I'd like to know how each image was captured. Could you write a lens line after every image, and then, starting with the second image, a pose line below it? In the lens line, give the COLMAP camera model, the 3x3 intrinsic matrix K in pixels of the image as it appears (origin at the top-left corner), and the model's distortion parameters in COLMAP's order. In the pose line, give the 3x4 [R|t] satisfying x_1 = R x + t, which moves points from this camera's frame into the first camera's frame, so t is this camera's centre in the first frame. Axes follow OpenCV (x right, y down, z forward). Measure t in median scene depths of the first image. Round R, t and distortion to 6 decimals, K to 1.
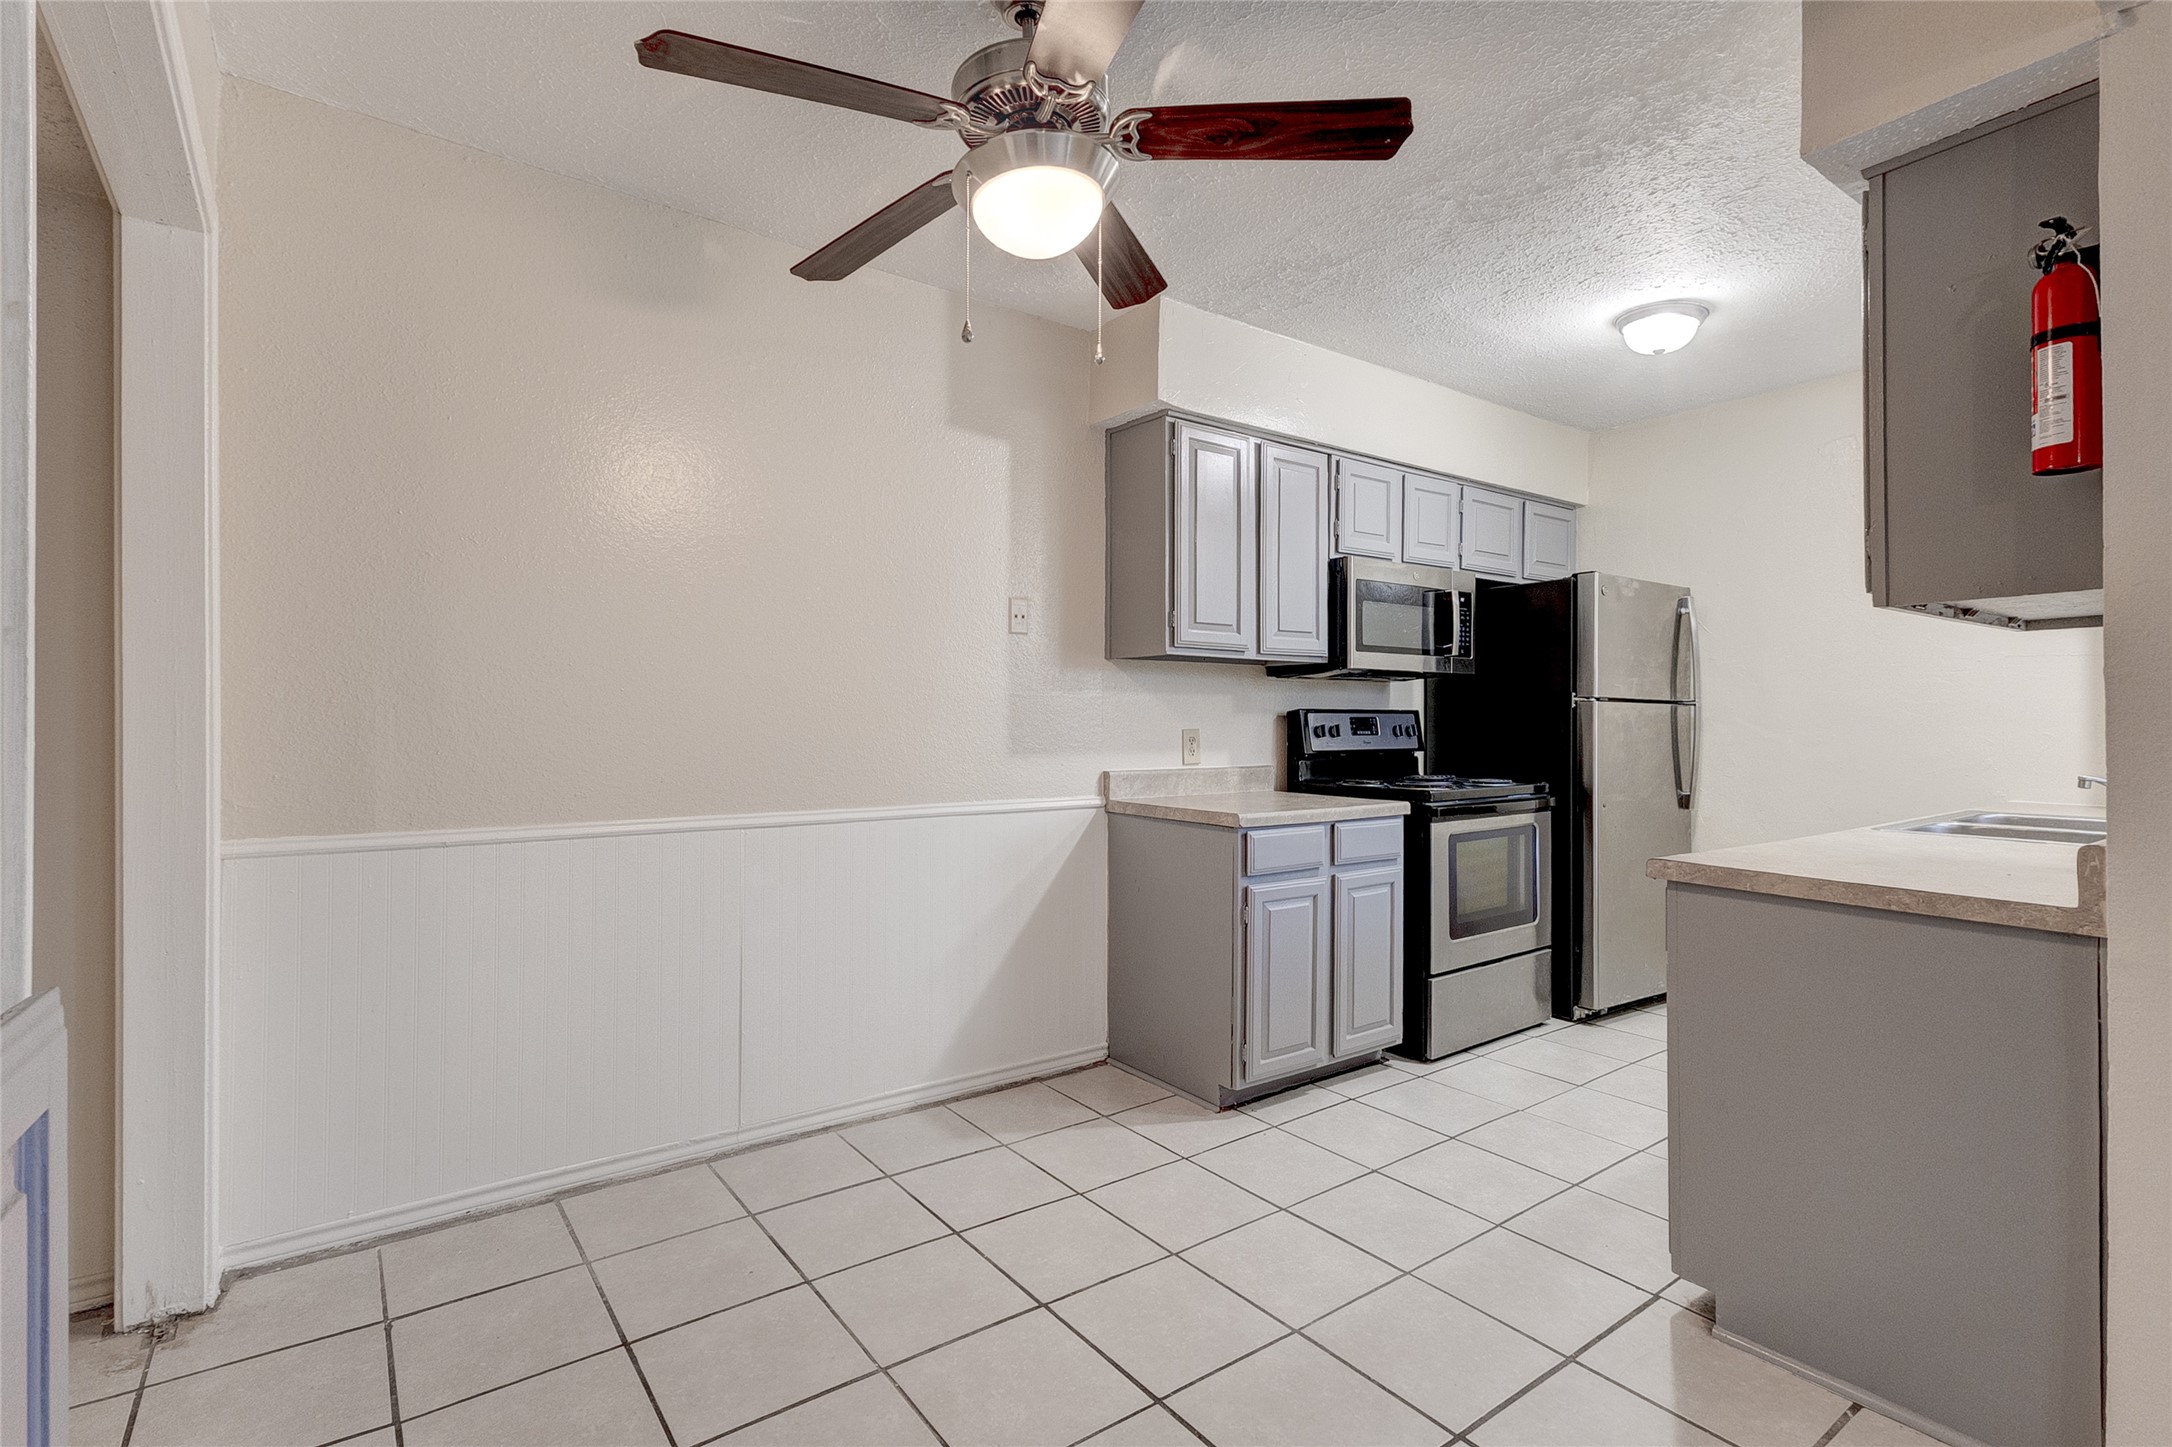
lens RADIAL K [[1019.0, 0, 1083.3], [0, 1019.0, 728.1], [0, 0, 1]] dist [0.014929, 0.000094]
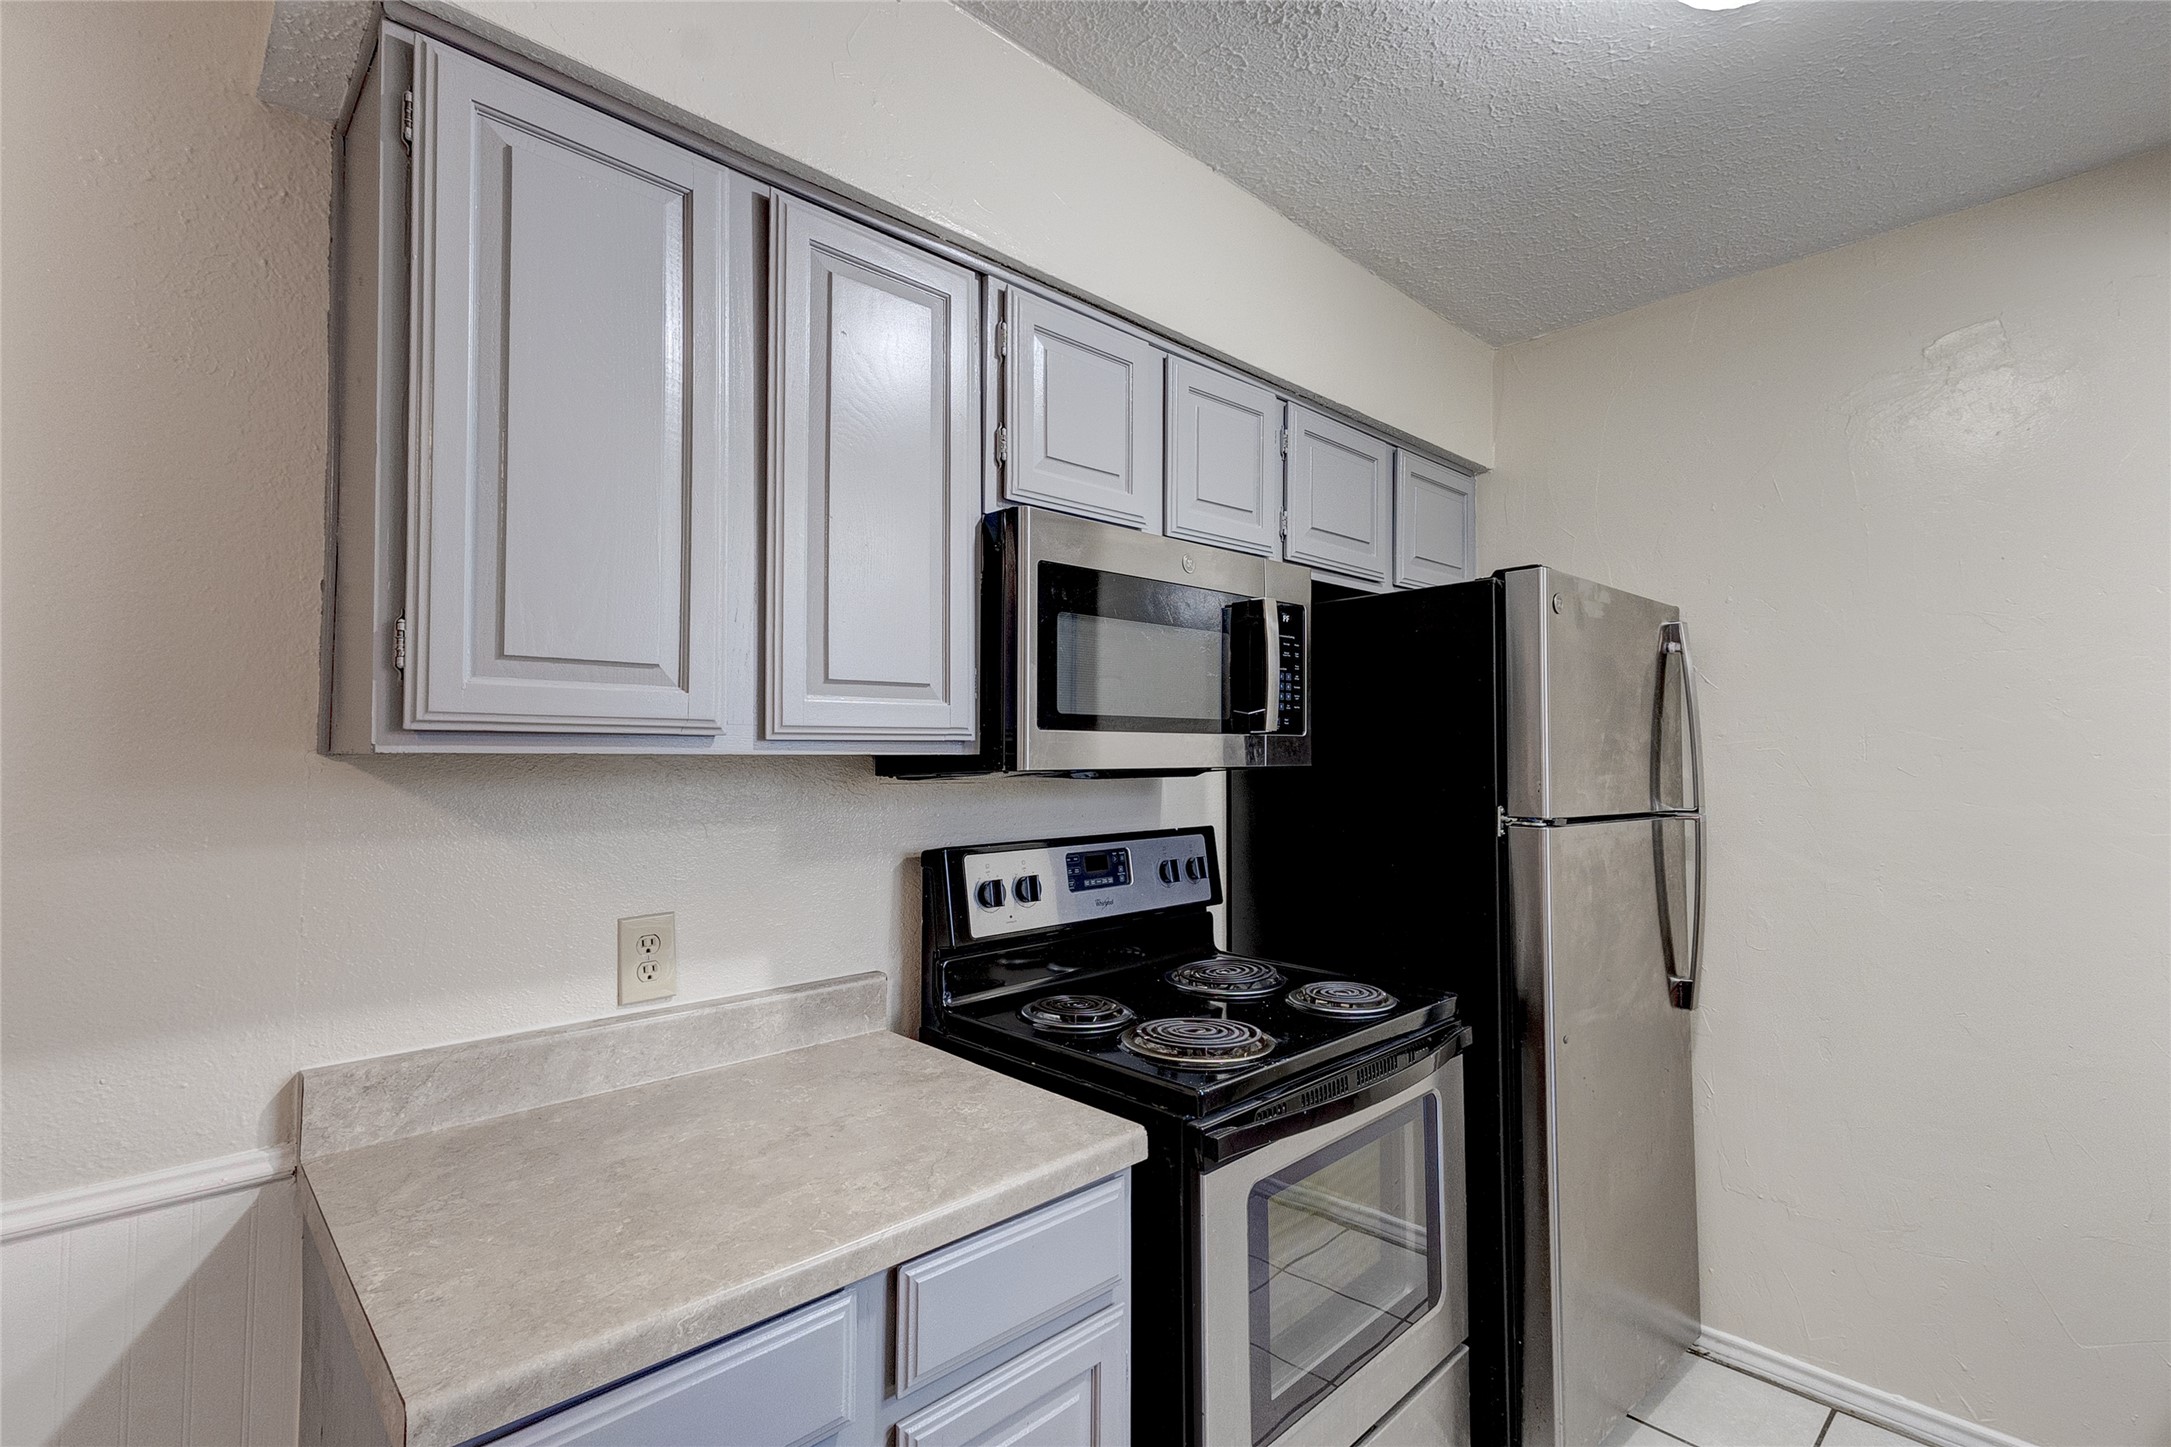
lens RADIAL K [[997.8, 0, 1087.8], [0, 997.8, 719.6], [0, 0, 1]] dist [0.014333, -0.000046]
pose [[0.991172, 0.005063, 0.132488, 0.220037], [0.000104, 0.999241, -0.038965, -0.059826], [-0.132585, 0.038635, 0.990418, 0.554551]]
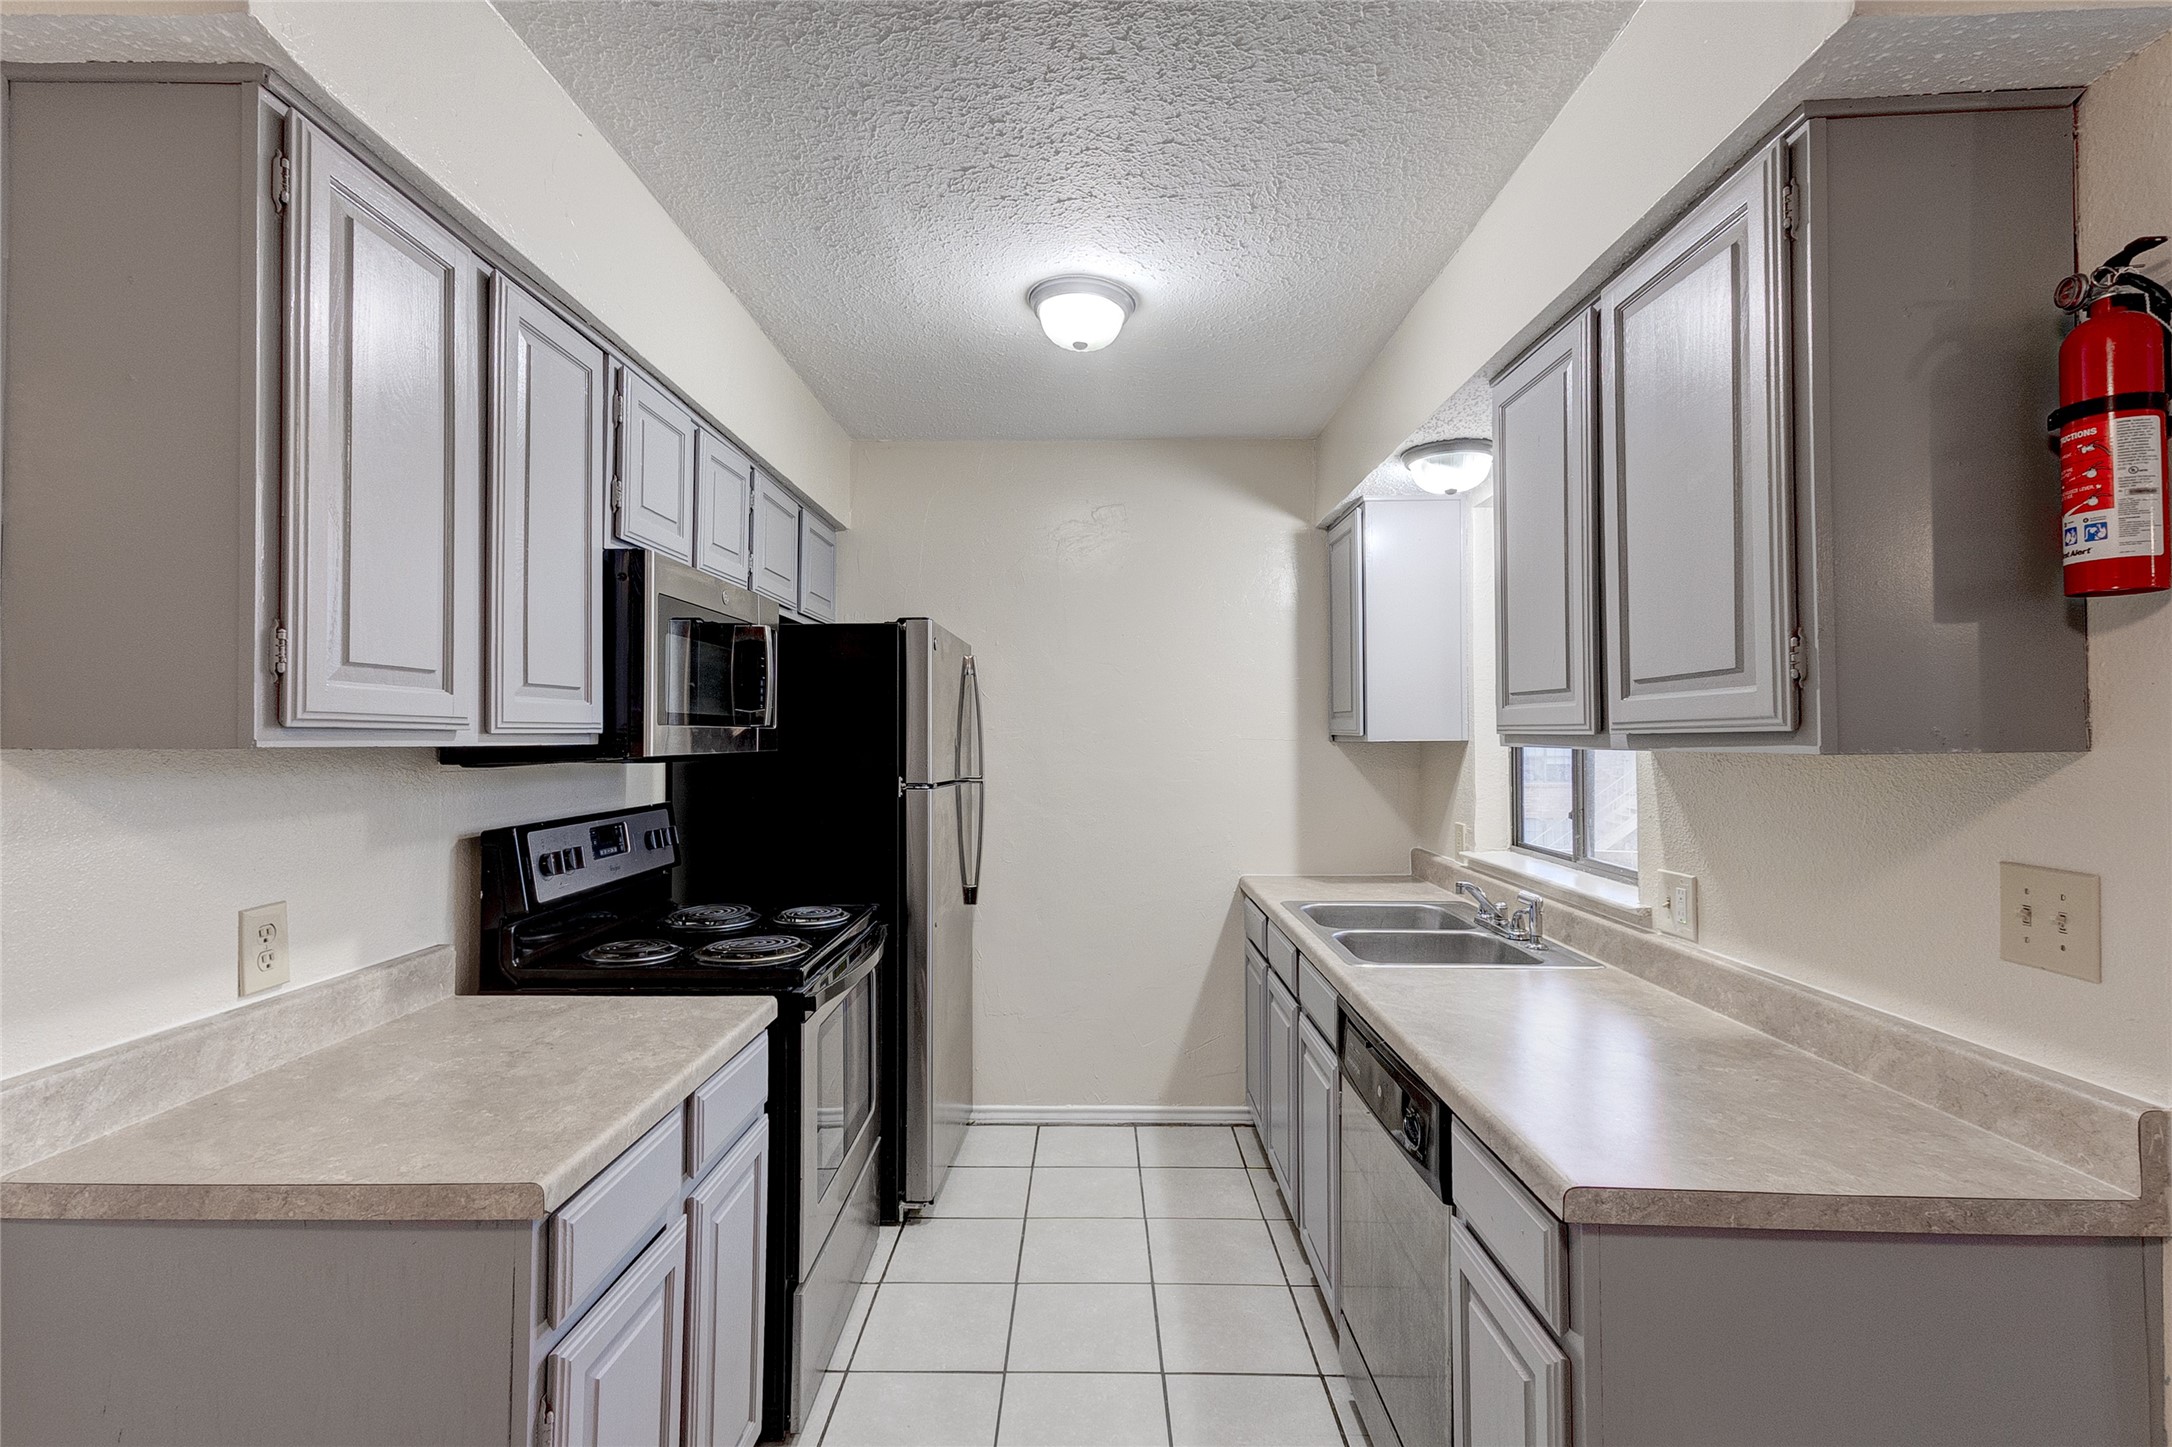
lens RADIAL K [[998.3, 0, 1088.3], [0, 998.3, 719.6], [0, 0, 1]] dist [0.014333, -0.000046]
pose [[0.596472, 0.013379, 0.802522, -0.024235], [0.005544, 0.999769, -0.020788, -0.062168], [-0.802615, 0.016849, 0.596260, 0.467155]]
